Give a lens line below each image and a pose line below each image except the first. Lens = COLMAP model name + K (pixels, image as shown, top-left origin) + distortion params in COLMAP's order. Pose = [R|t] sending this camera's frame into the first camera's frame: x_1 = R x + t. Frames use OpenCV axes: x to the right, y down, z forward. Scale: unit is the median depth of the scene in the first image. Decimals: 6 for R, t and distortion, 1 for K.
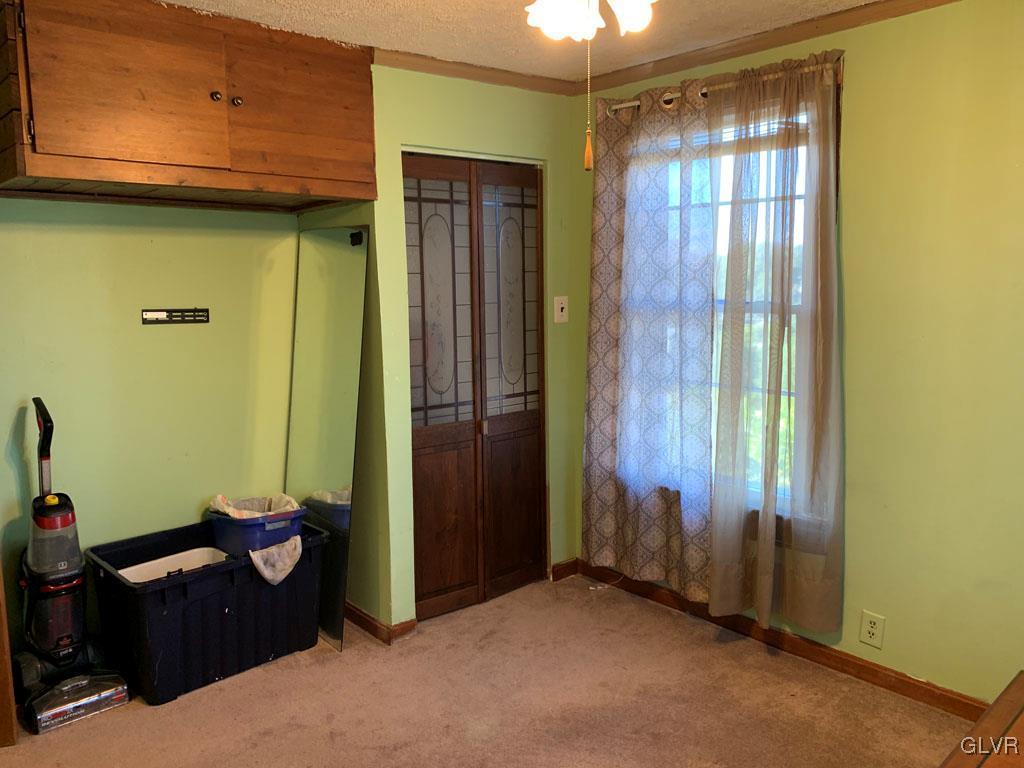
lens RADIAL K [[777.4, 0, 509.4], [0, 777.4, 382.1], [0, 0, 1]] dist [0.003920, 0.004066]
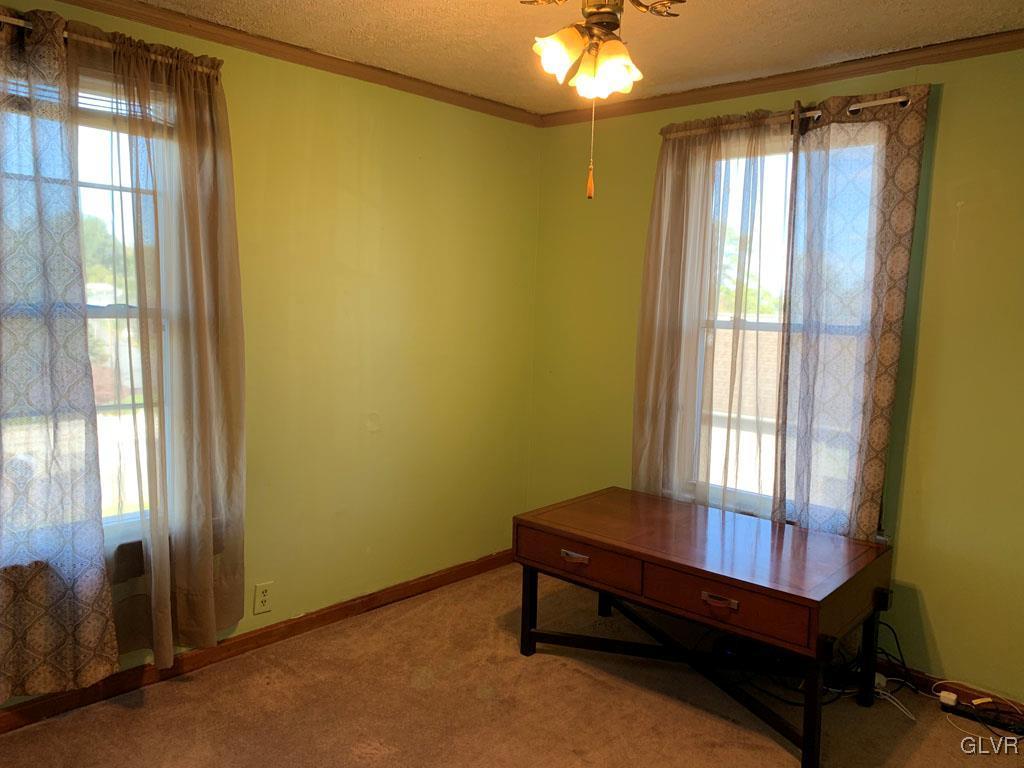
lens RADIAL K [[777.4, 0, 509.0], [0, 777.4, 385.0], [0, 0, 1]] dist [0.003920, 0.004066]
pose [[-0.081087, -0.110177, 0.990599, -0.617154], [0.102866, 0.987639, 0.118268, -0.077857], [-0.991385, 0.111489, -0.068751, 0.674531]]
